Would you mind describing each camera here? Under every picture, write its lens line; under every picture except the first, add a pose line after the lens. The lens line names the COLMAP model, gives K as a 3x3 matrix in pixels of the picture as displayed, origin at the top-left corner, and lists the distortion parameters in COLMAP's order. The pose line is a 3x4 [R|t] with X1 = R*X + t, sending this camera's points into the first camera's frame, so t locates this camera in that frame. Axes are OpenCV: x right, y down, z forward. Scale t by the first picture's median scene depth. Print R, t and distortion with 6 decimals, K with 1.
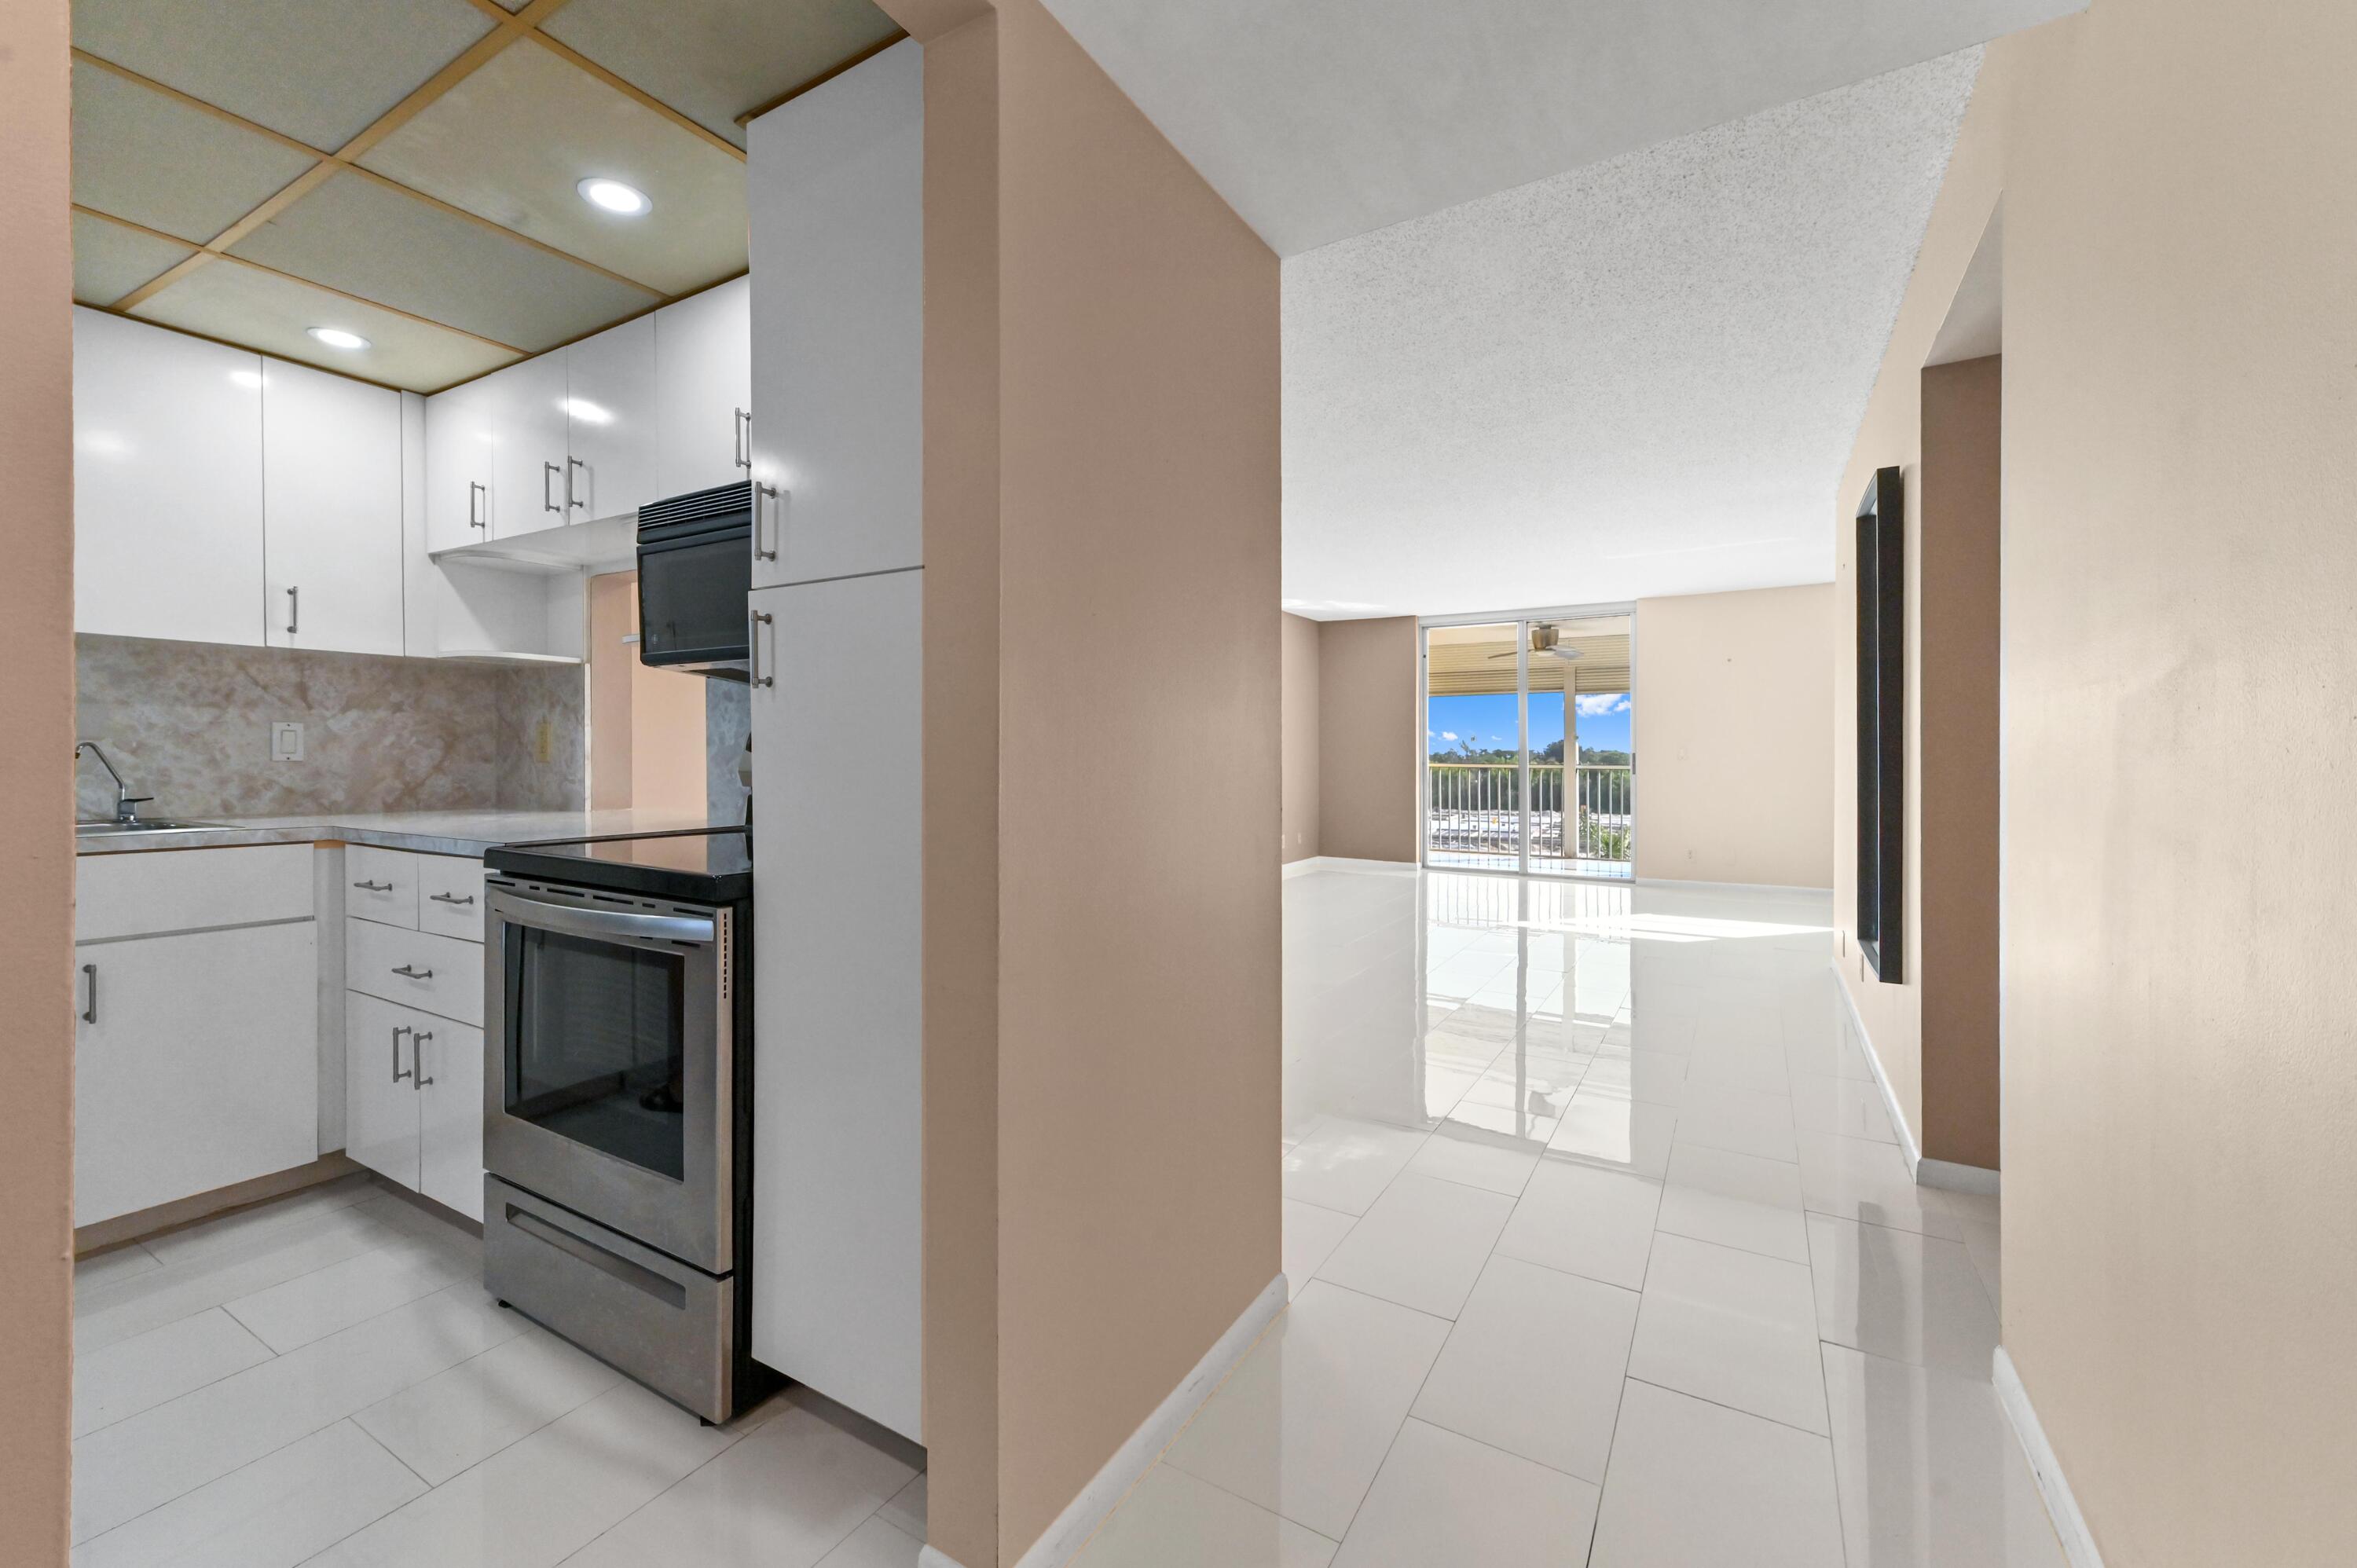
lens RADIAL K [[952.4, 0, 1187.3], [0, 952.4, 755.3], [0, 0, 1]] dist [-0.000333, 0.000000]
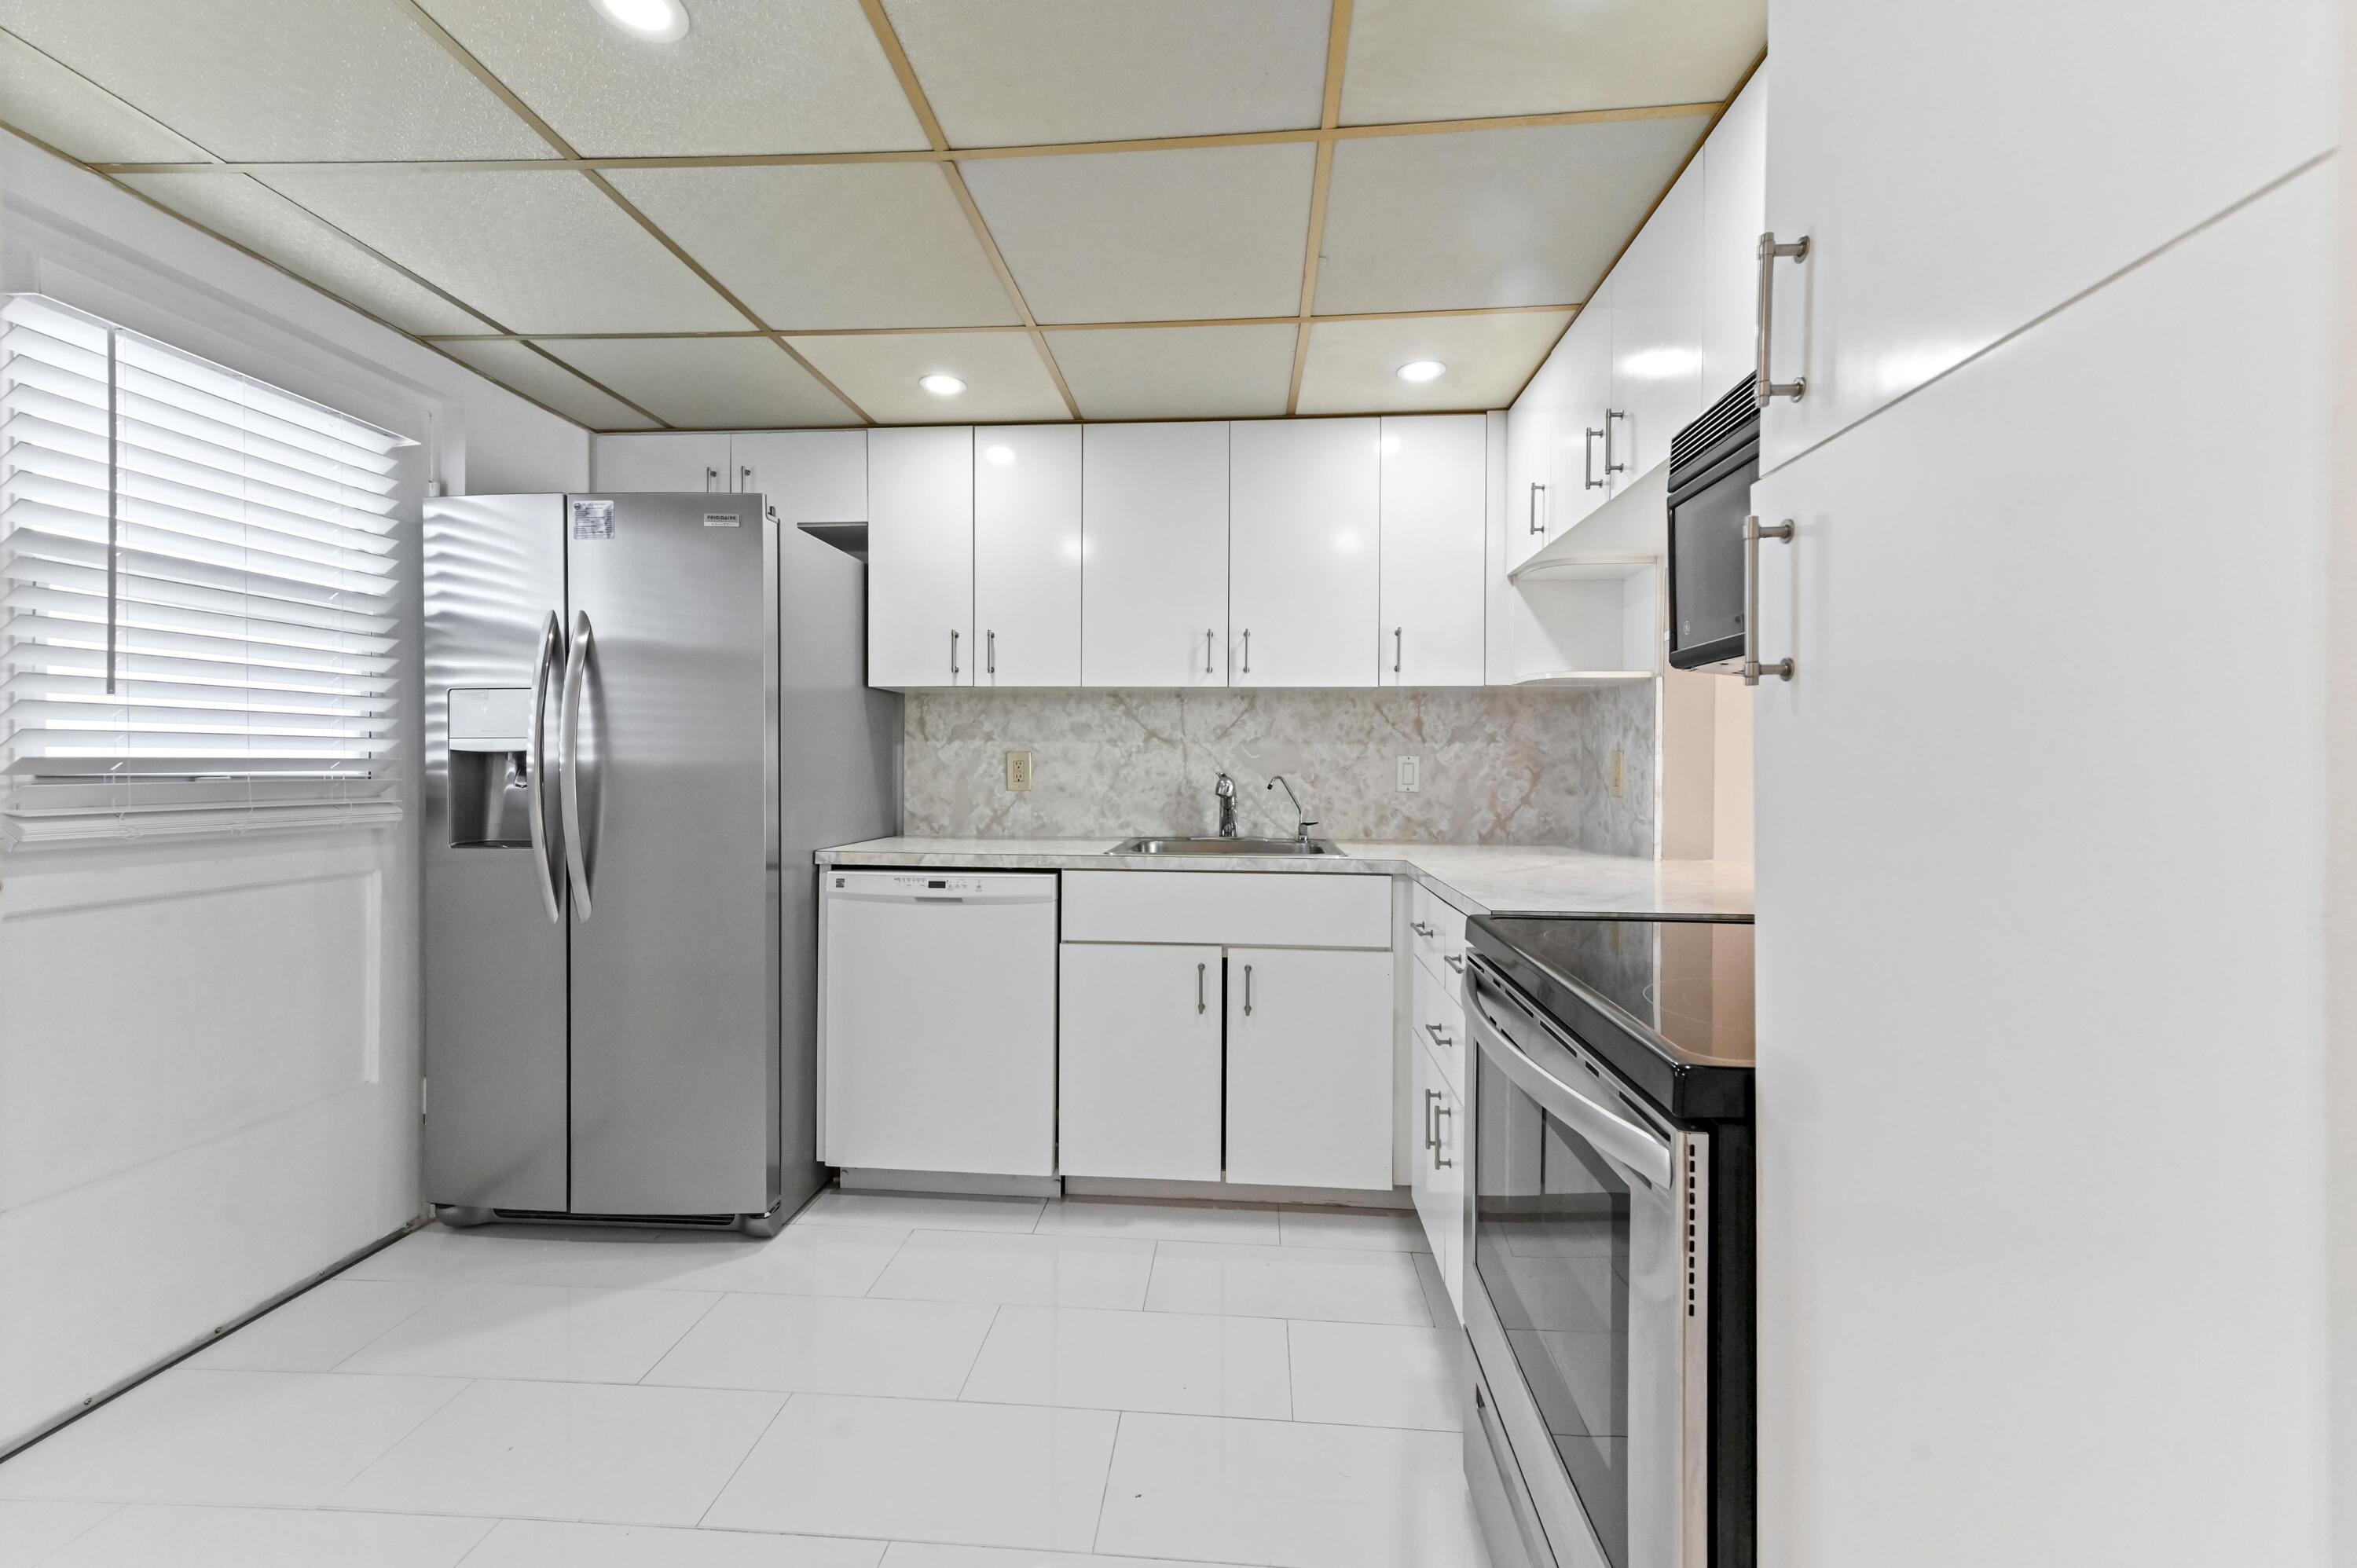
lens RADIAL K [[960.1, 0, 1178.5], [0, 960.1, 784.0], [0, 0, 1]] dist [-0.000858, 0.000011]
pose [[0.441289, 0.010594, -0.897303, -0.083996], [-0.001688, 0.999938, 0.010975, -0.014397], [0.897363, -0.003328, 0.441280, 0.289685]]
